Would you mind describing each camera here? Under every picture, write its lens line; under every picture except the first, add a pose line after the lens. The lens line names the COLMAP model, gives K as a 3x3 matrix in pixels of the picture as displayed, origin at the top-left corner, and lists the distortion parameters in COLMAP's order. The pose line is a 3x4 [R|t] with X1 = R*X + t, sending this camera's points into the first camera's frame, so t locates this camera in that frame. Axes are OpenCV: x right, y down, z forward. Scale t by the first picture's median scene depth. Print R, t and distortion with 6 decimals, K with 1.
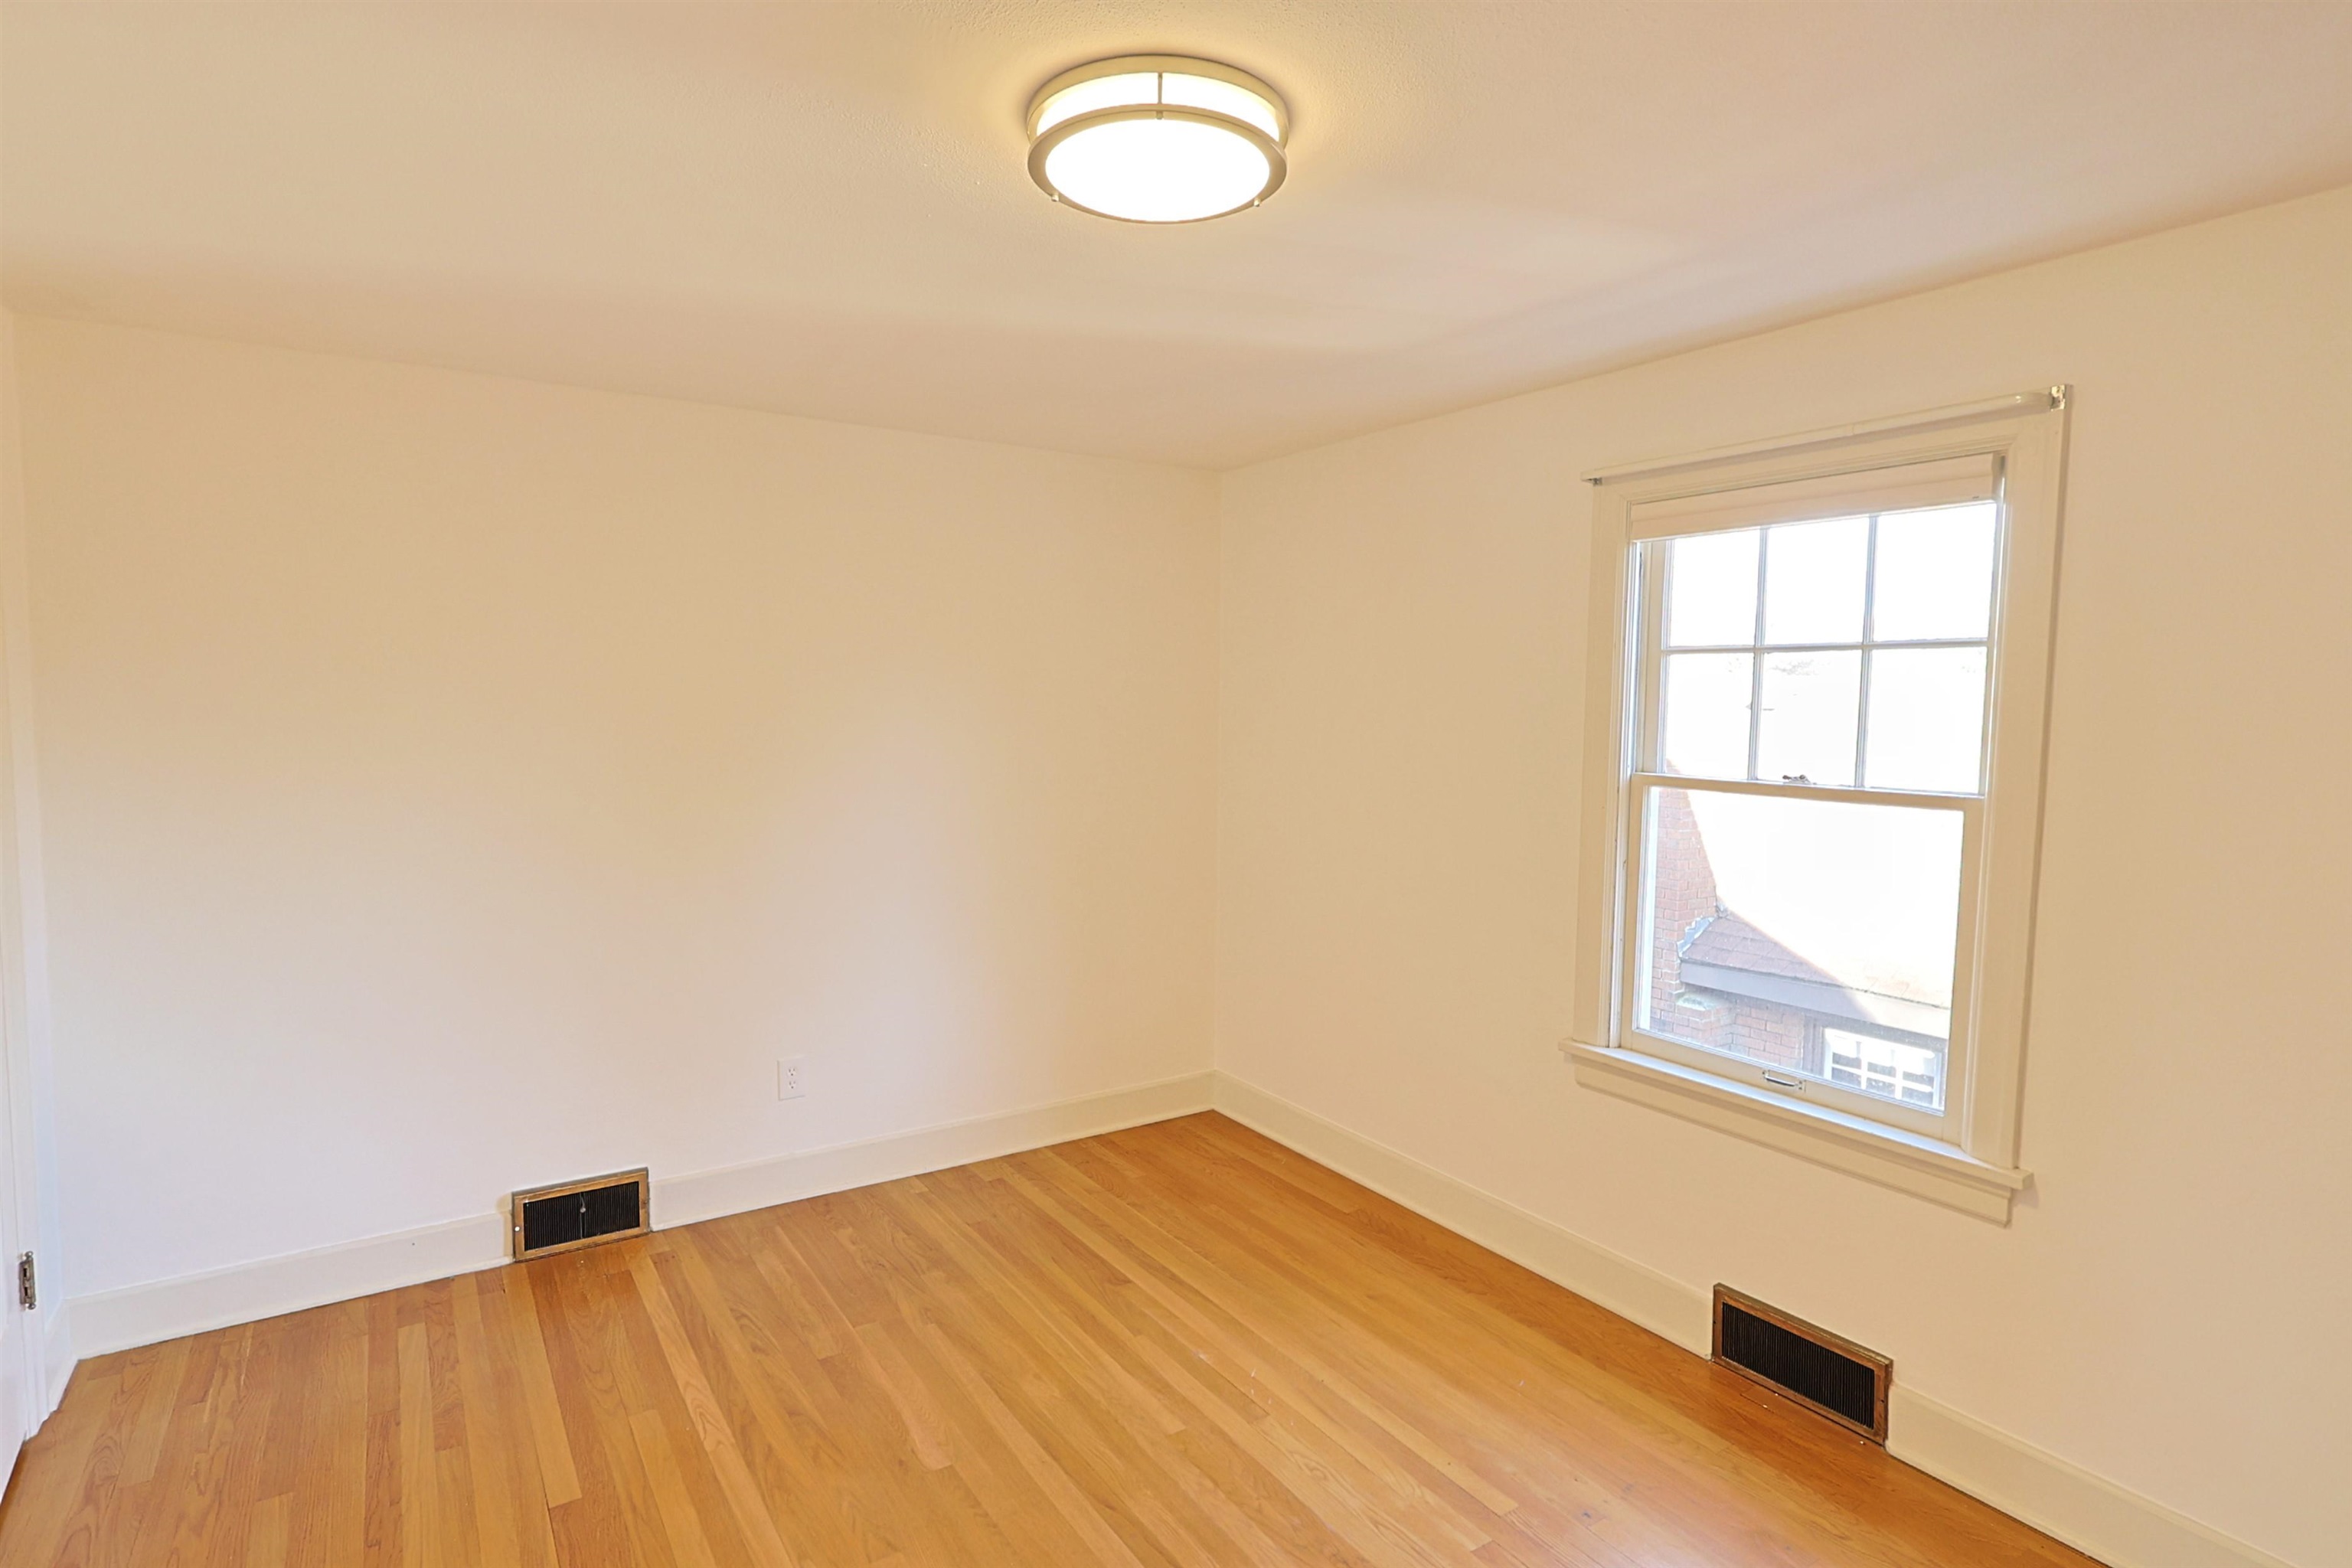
lens RADIAL K [[1196.5, 0, 1167.0], [0, 1196.5, 792.7], [0, 0, 1]] dist [-0.010017, 0.000337]
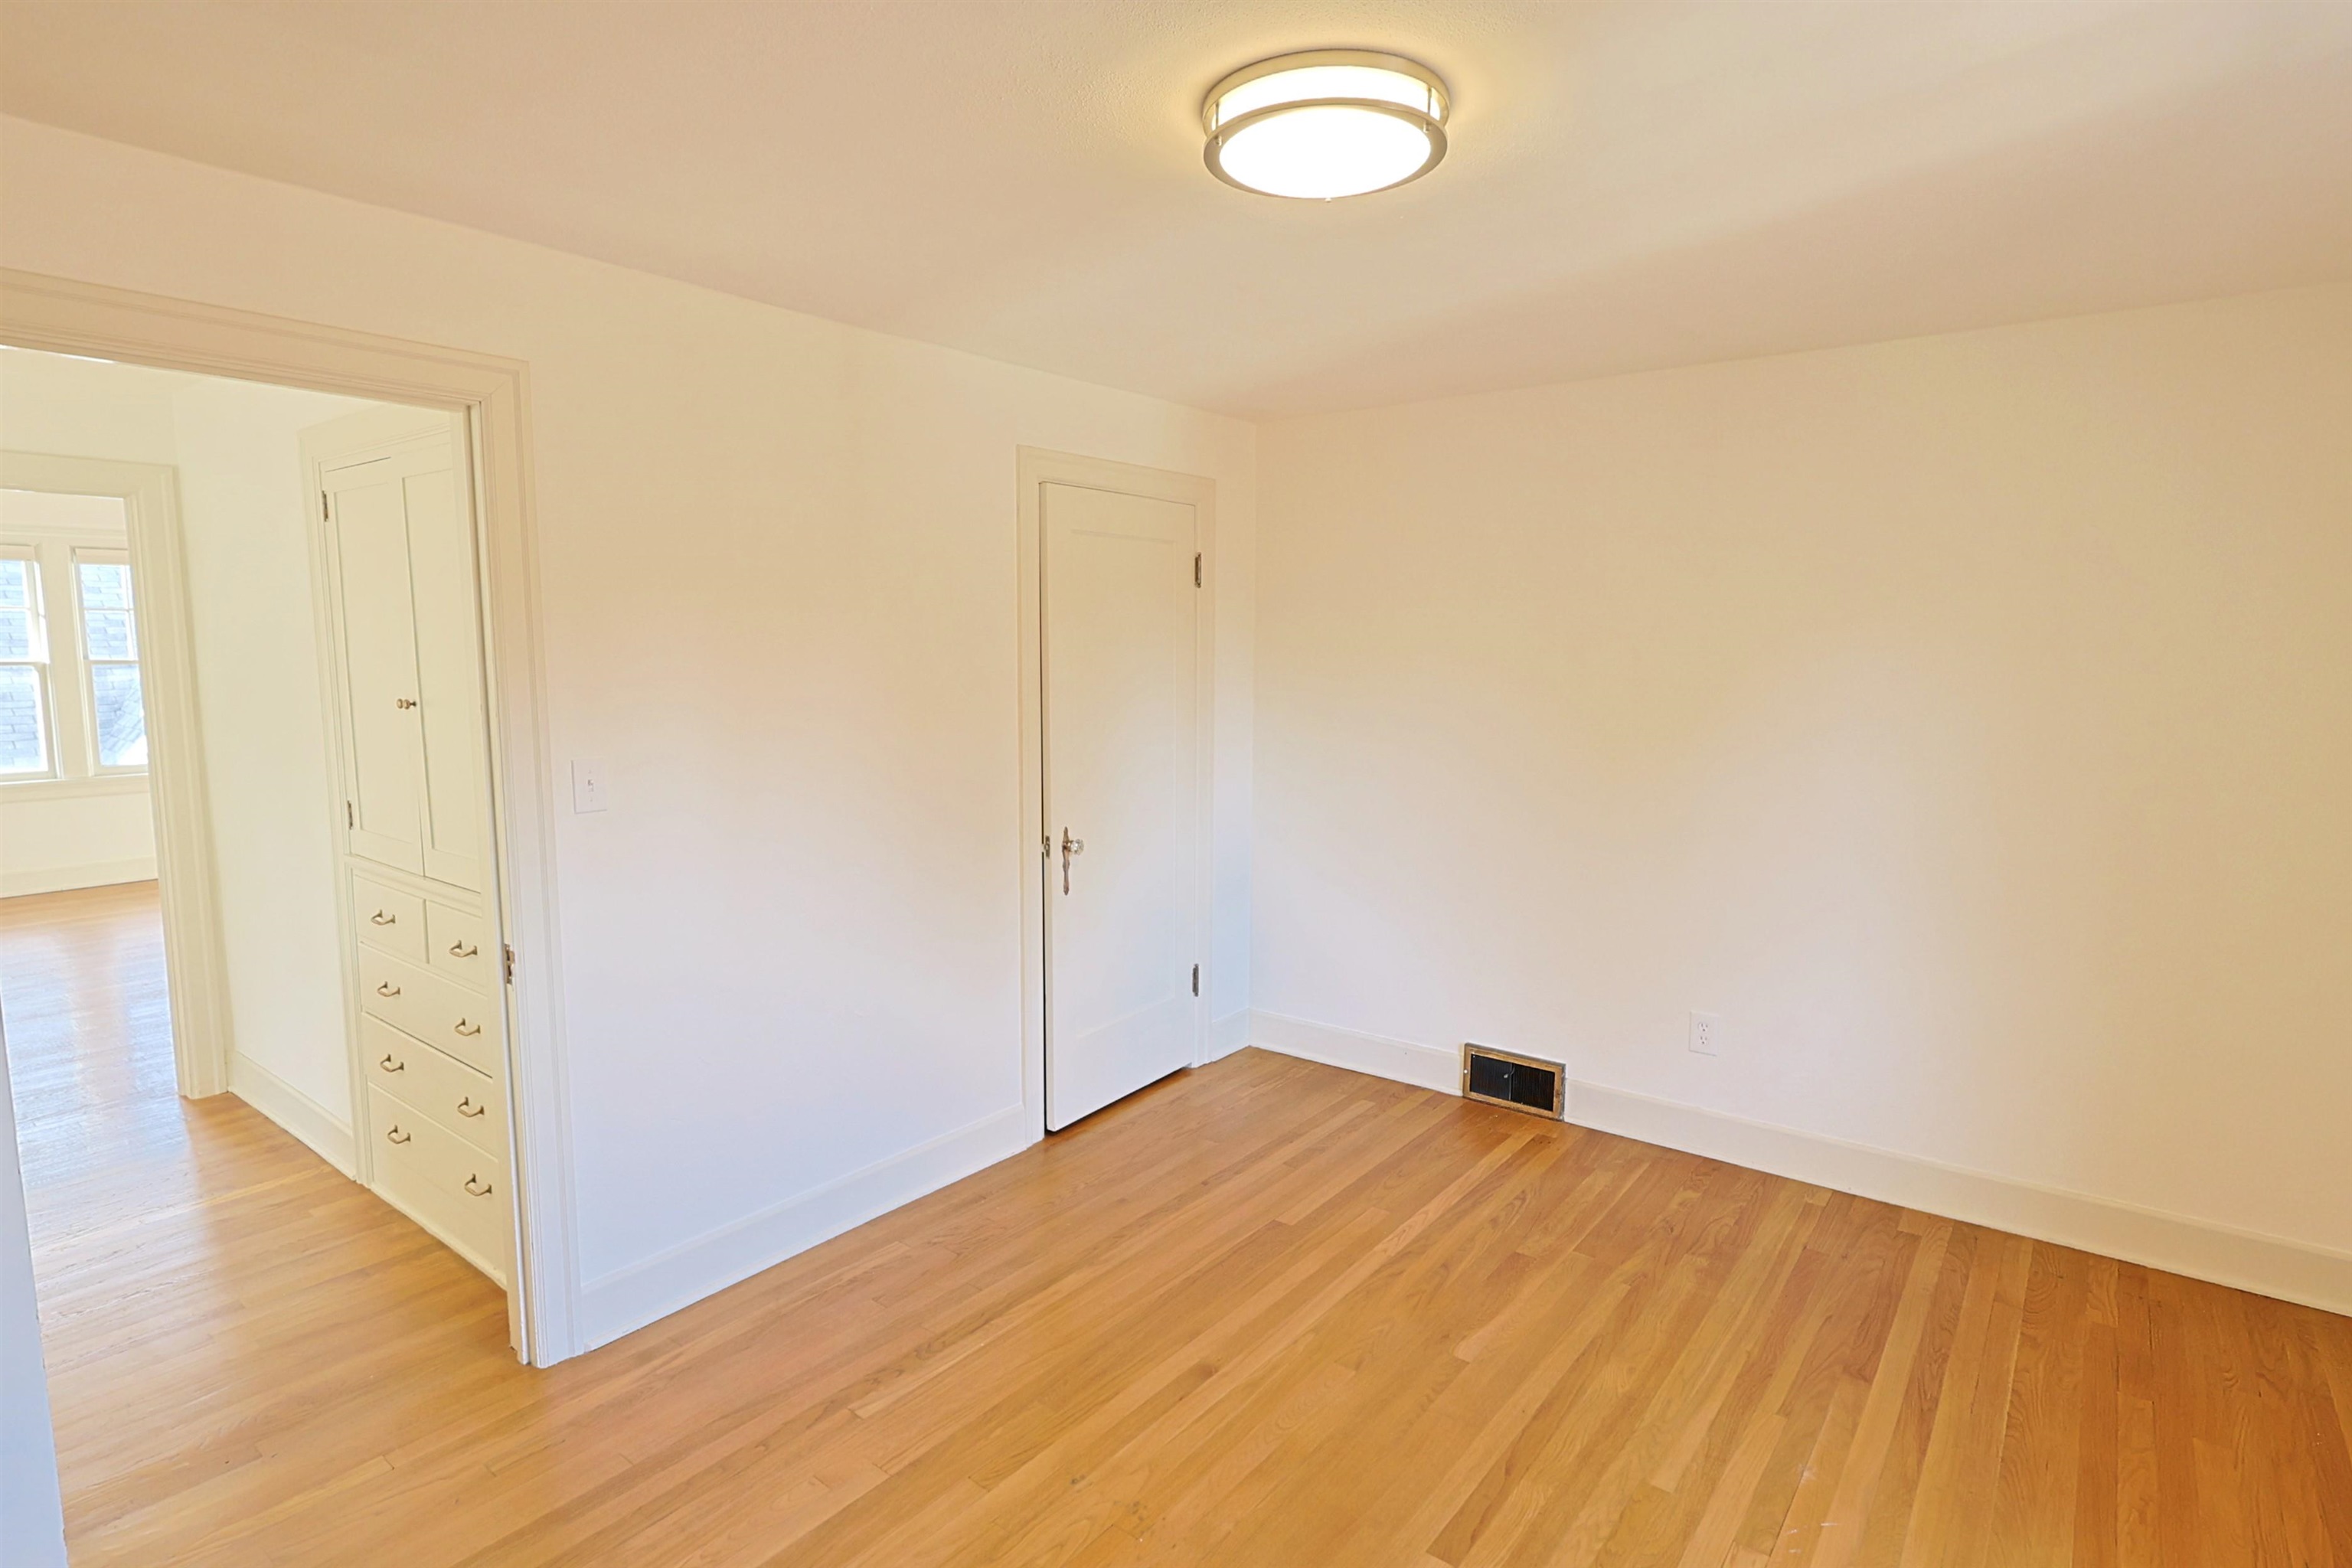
lens RADIAL K [[1196.5, 0, 1167.0], [0, 1196.5, 792.7], [0, 0, 1]] dist [-0.010017, 0.000337]
pose [[0.321039, 0.110881, -0.940553, 0.565447], [-0.075637, 0.992952, 0.091241, -0.021841], [0.944041, 0.041849, 0.327163, 0.299383]]
